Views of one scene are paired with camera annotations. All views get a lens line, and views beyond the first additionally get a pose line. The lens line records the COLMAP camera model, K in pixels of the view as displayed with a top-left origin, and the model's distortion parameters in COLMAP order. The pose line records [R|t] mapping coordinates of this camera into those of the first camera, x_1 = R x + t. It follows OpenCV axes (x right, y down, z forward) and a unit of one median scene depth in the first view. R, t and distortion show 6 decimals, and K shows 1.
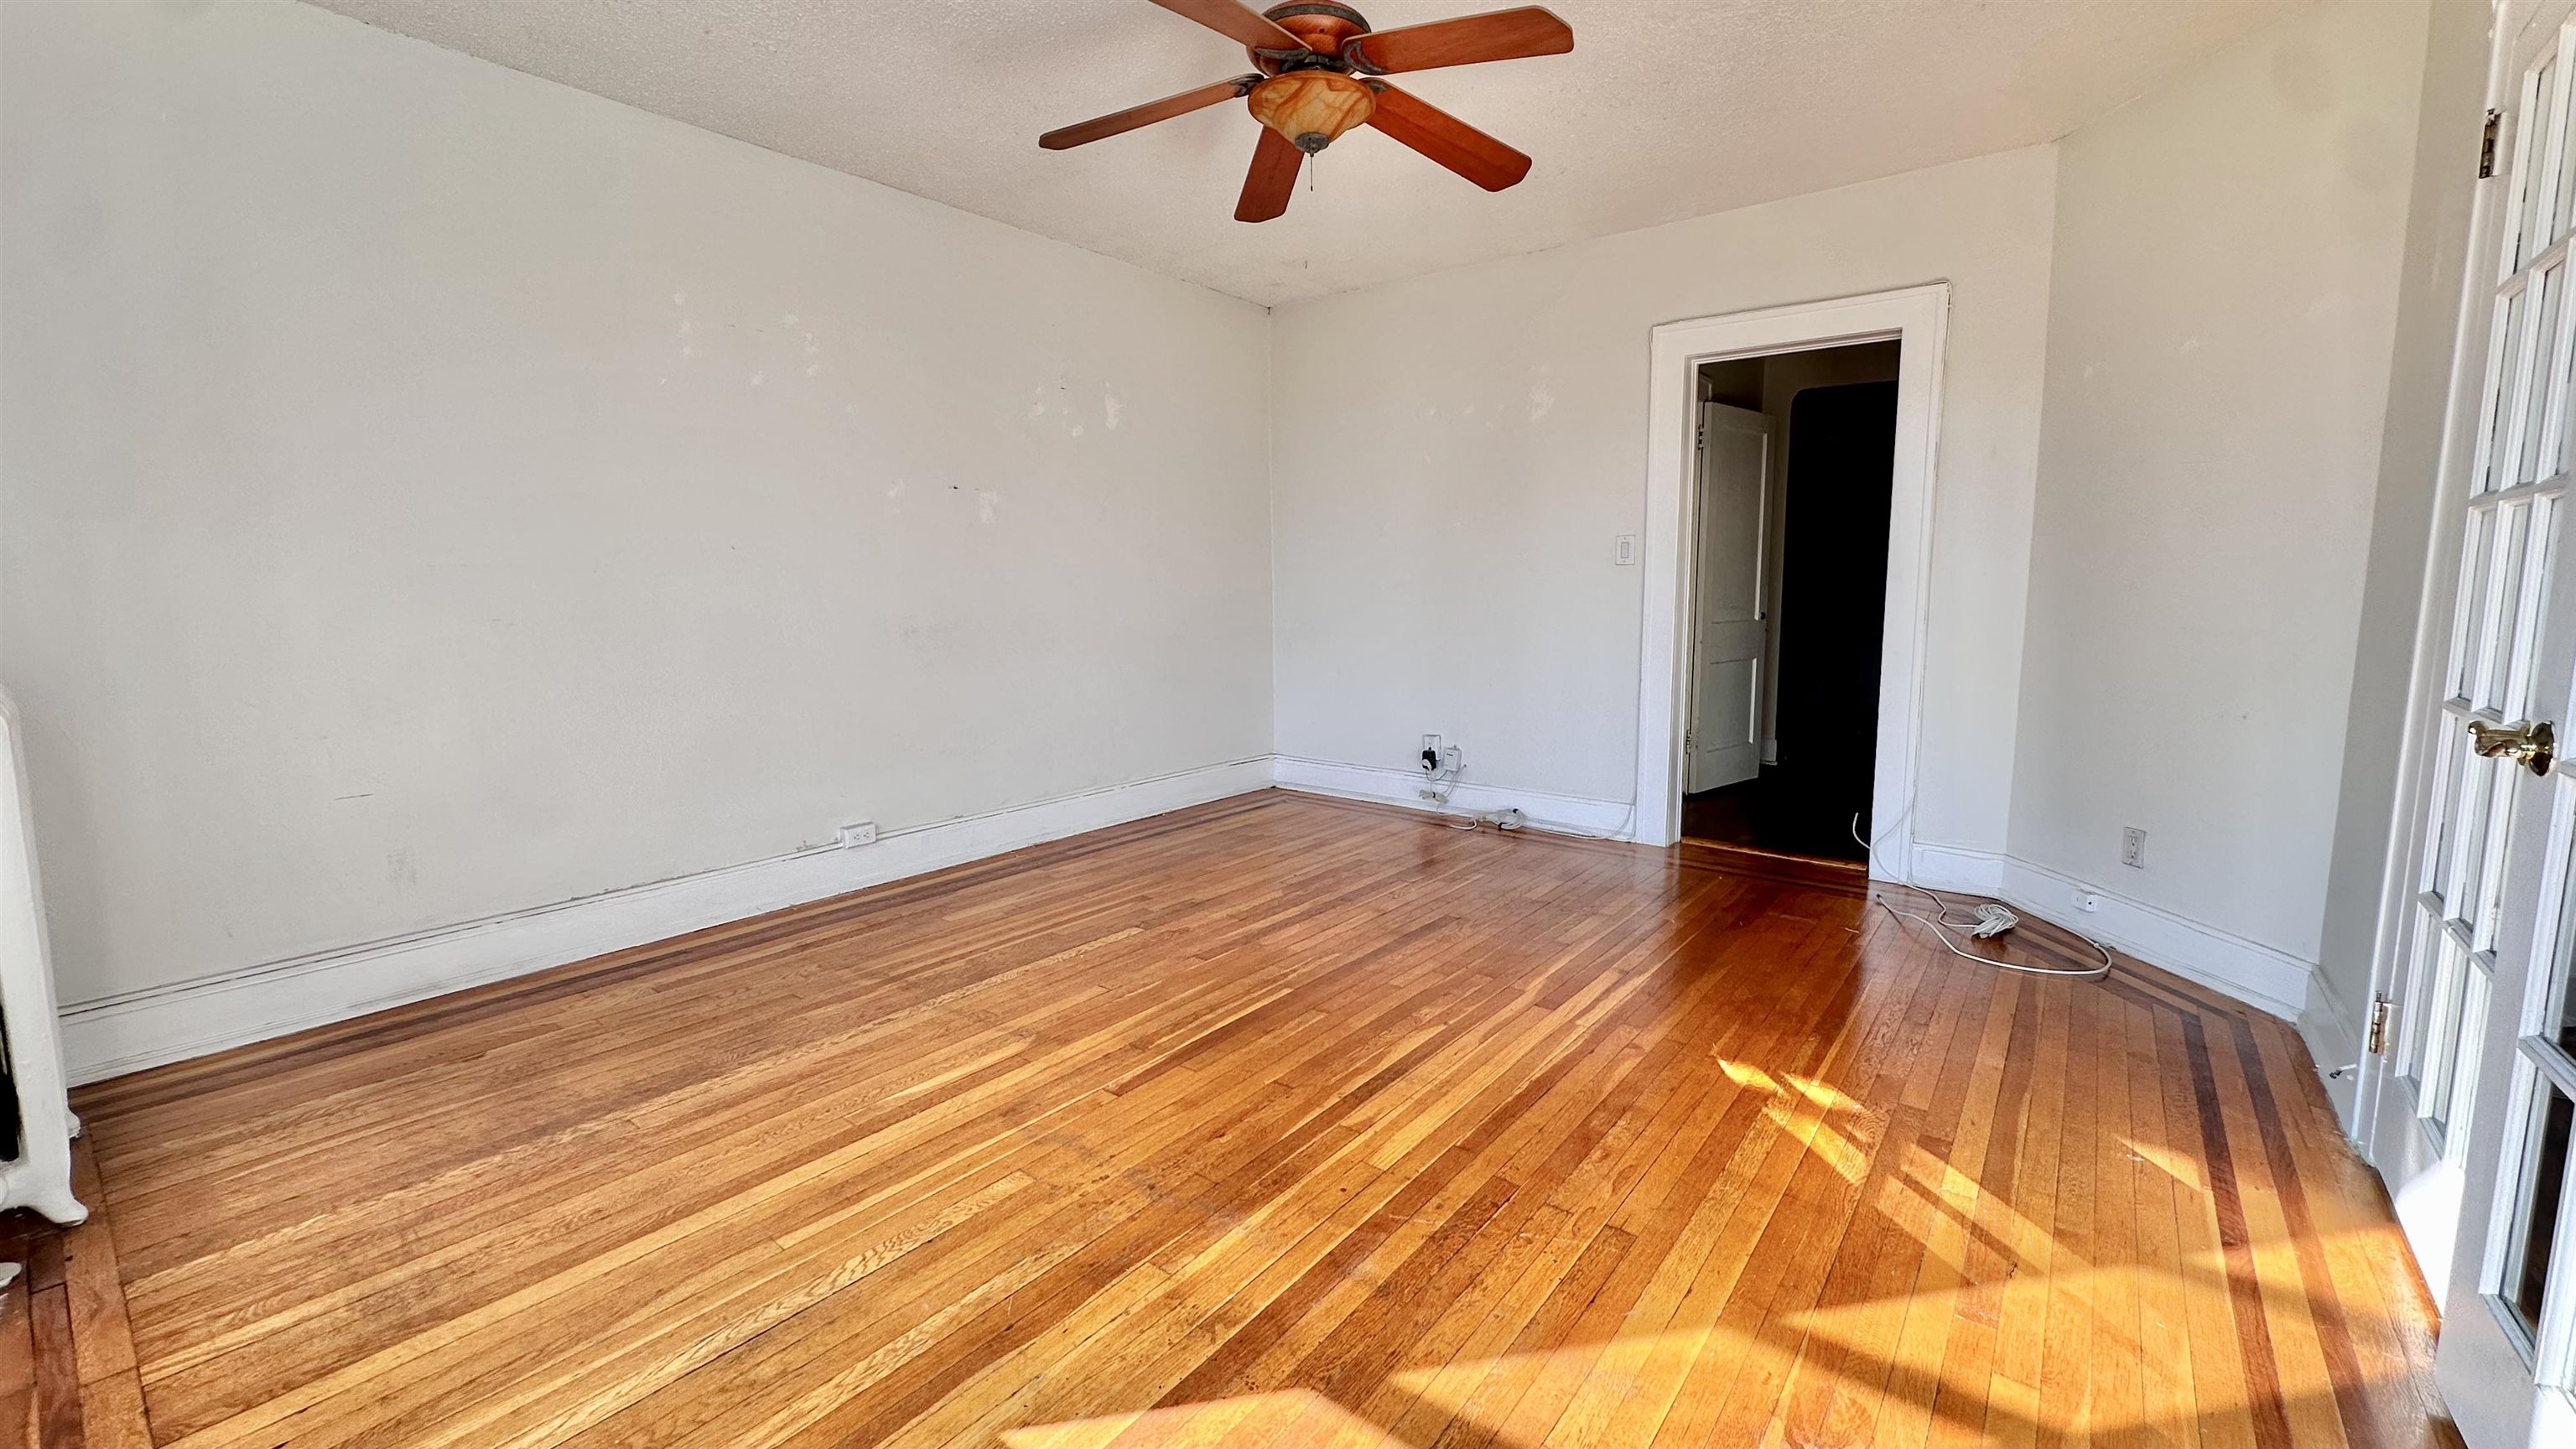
lens RADIAL K [[1030.7, 0, 1285.3], [0, 1030.7, 724.6], [0, 0, 1]] dist [-0.001951, -0.000367]
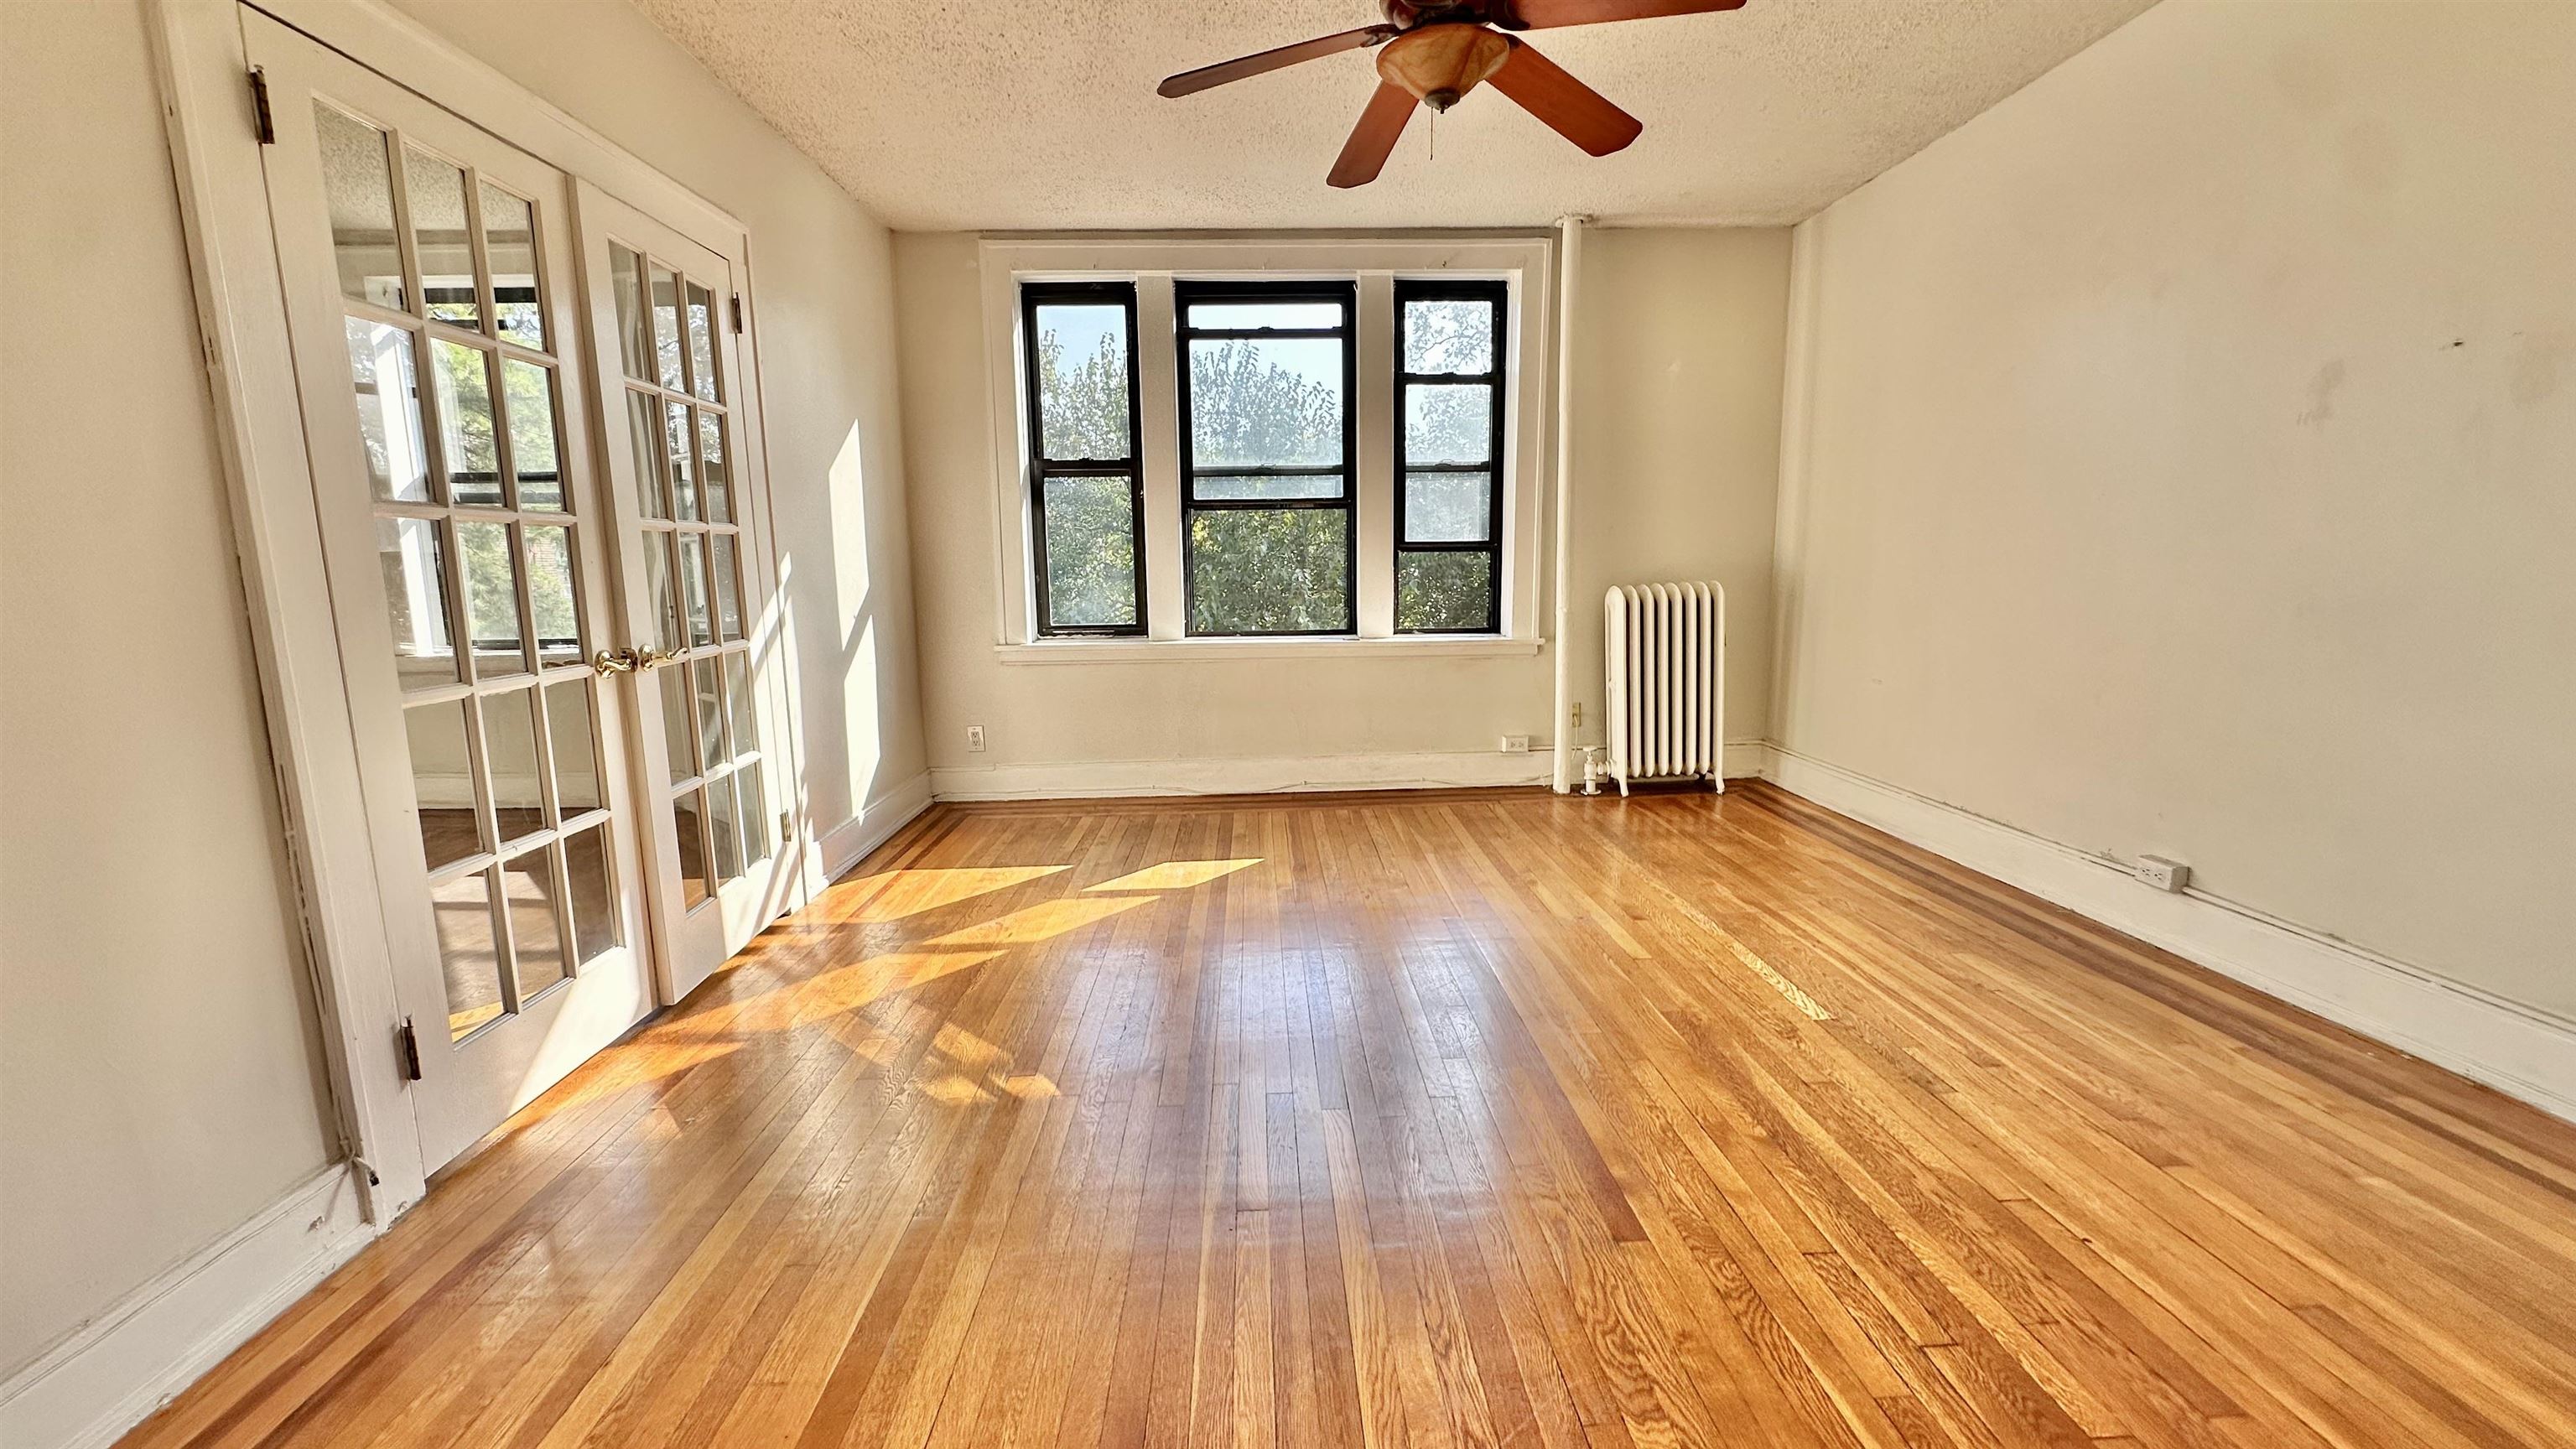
lens RADIAL K [[1042.5, 0, 1287.0], [0, 1042.5, 727.9], [0, 0, 1]] dist [-0.000264, -0.000178]
pose [[-0.764665, 0.125843, -0.632022, 0.637106], [-0.062589, 0.961608, 0.267193, -0.187586], [0.641382, 0.243870, -0.727432, 1.339344]]
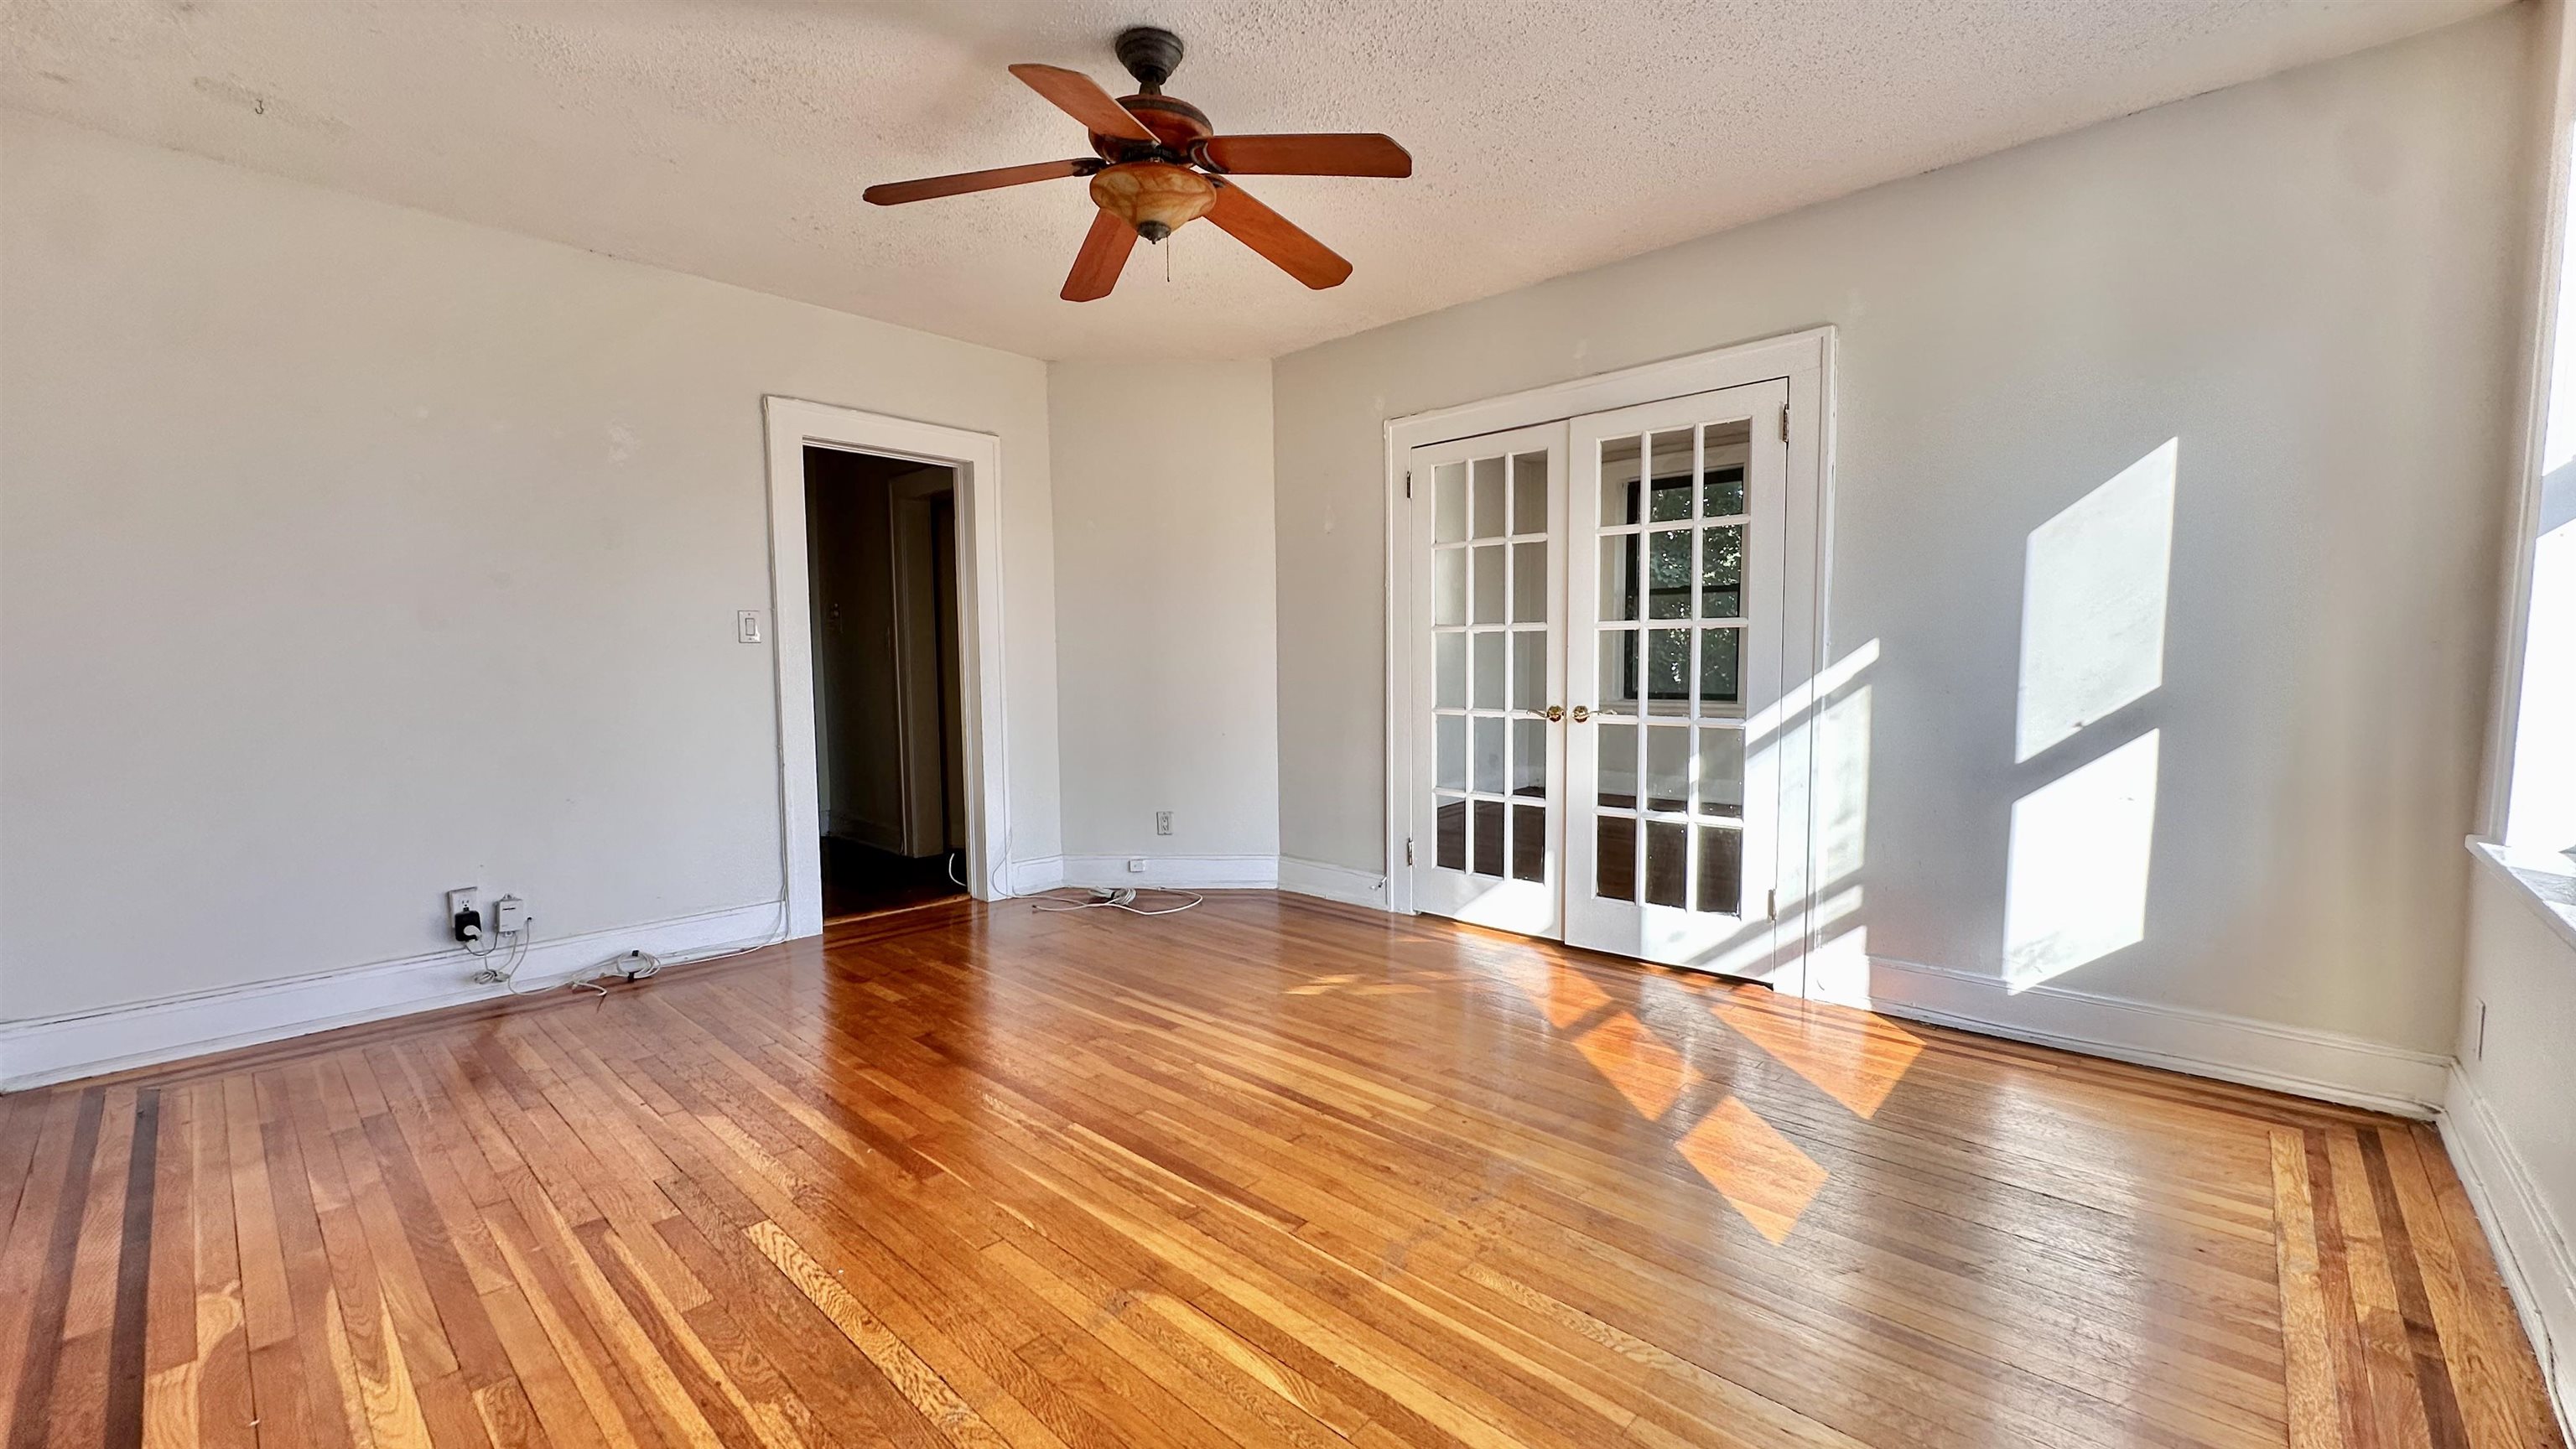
lens RADIAL K [[1030.7, 0, 1285.3], [0, 1030.7, 724.6], [0, 0, 1]] dist [-0.001951, -0.000367]
pose [[0.085699, -0.063151, 0.994318, -0.758554], [0.139274, 0.988950, 0.050806, -0.089716], [-0.986539, 0.134129, 0.093547, 0.639499]]
